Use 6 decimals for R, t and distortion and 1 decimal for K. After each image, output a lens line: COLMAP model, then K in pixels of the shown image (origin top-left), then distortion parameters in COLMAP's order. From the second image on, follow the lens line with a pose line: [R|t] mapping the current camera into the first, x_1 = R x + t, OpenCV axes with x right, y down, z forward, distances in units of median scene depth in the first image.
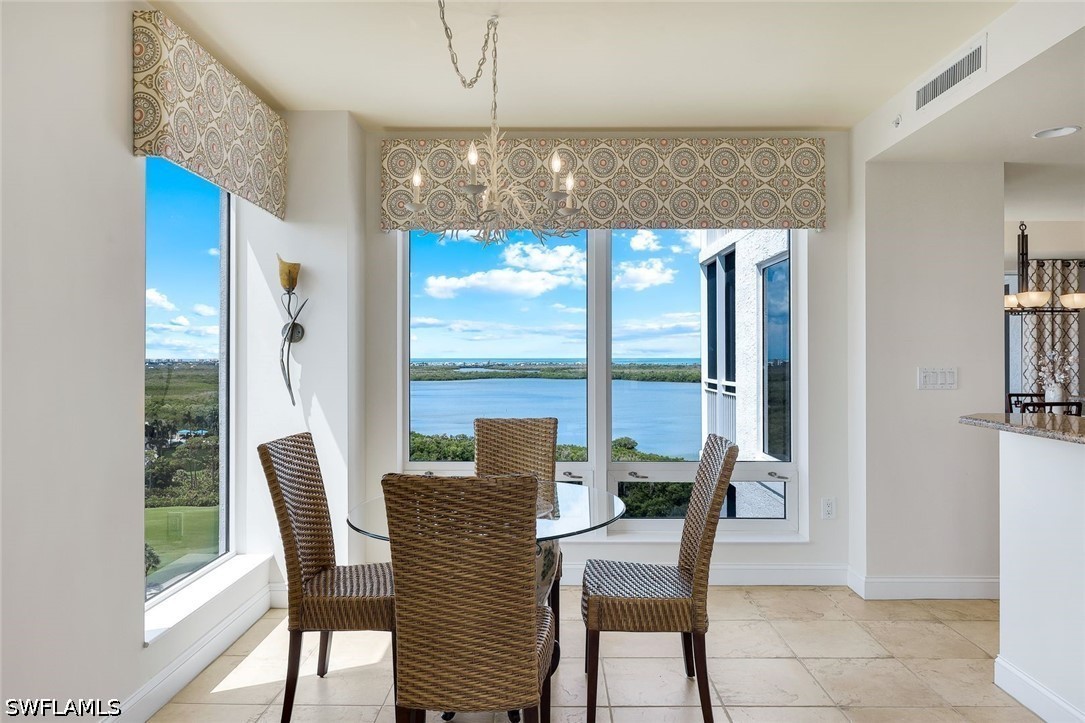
lens RADIAL K [[697.7, 0, 548.1], [0, 697.7, 351.3], [0, 0, 1]] dist [0.002329, 0.001414]
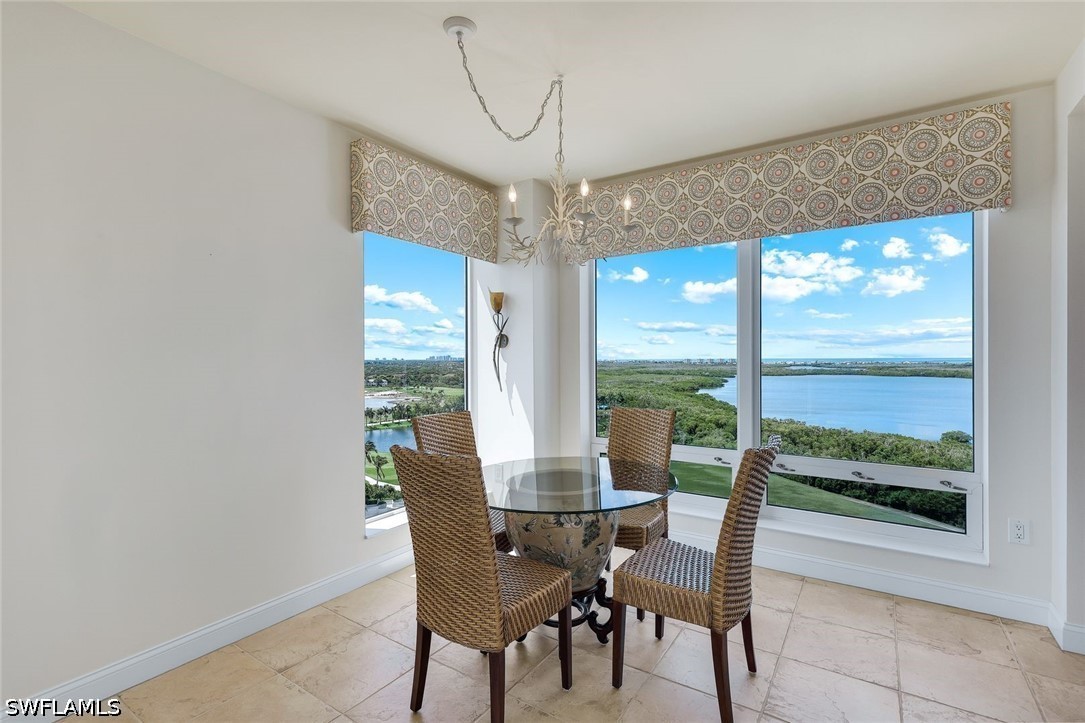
lens RADIAL K [[500.8, 0, 540.9], [0, 500.8, 359.8], [0, 0, 1]] dist [0.001912, 0.000272]
pose [[0.839283, -0.000512, -0.543694, 0.266013], [0.007663, 0.999911, 0.010888, 0.002115], [0.543640, -0.013304, 0.839213, 0.176578]]
